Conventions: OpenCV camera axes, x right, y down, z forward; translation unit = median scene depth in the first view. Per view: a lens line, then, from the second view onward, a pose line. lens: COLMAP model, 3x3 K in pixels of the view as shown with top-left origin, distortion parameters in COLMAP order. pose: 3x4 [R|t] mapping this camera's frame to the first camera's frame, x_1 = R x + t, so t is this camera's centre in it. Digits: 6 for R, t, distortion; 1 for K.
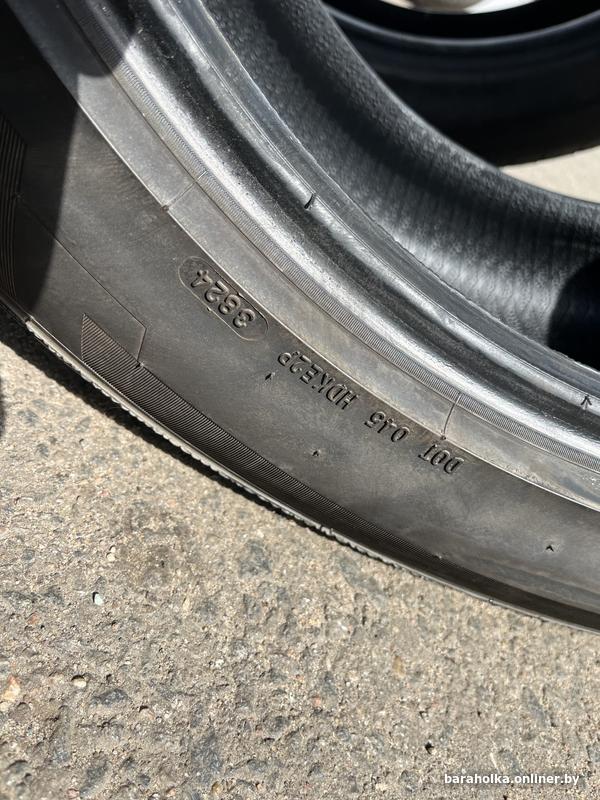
lens RADIAL K [[623.0, 0, 290.9], [0, 623.0, 391.8], [0, 0, 1]] dist [0.012147, -0.006251]
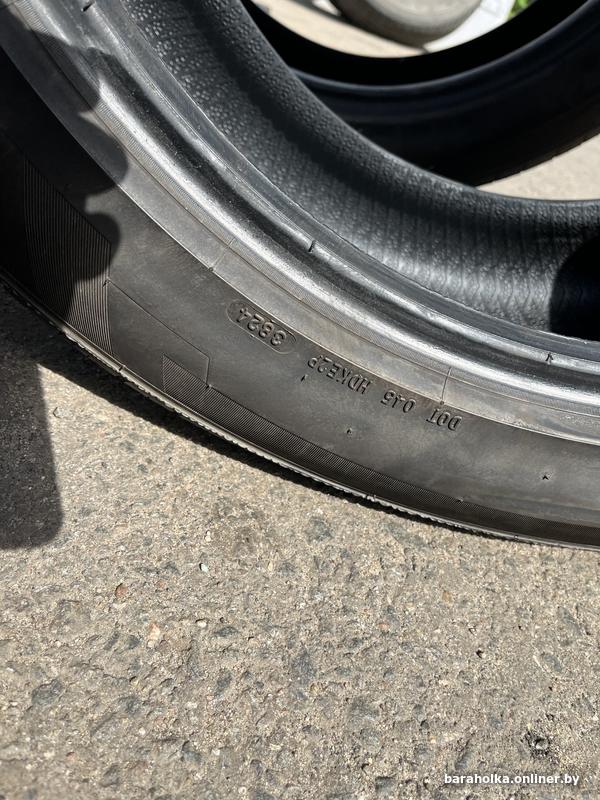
lens RADIAL K [[614.0, 0, 302.7], [0, 614.0, 401.0], [0, 0, 1]] dist [0.063381, -0.107704]
pose [[0.984806, -0.164466, -0.055758, 0.025585], [0.161398, 0.985316, -0.055697, 0.086661], [0.064100, 0.045852, 0.996890, -0.285103]]
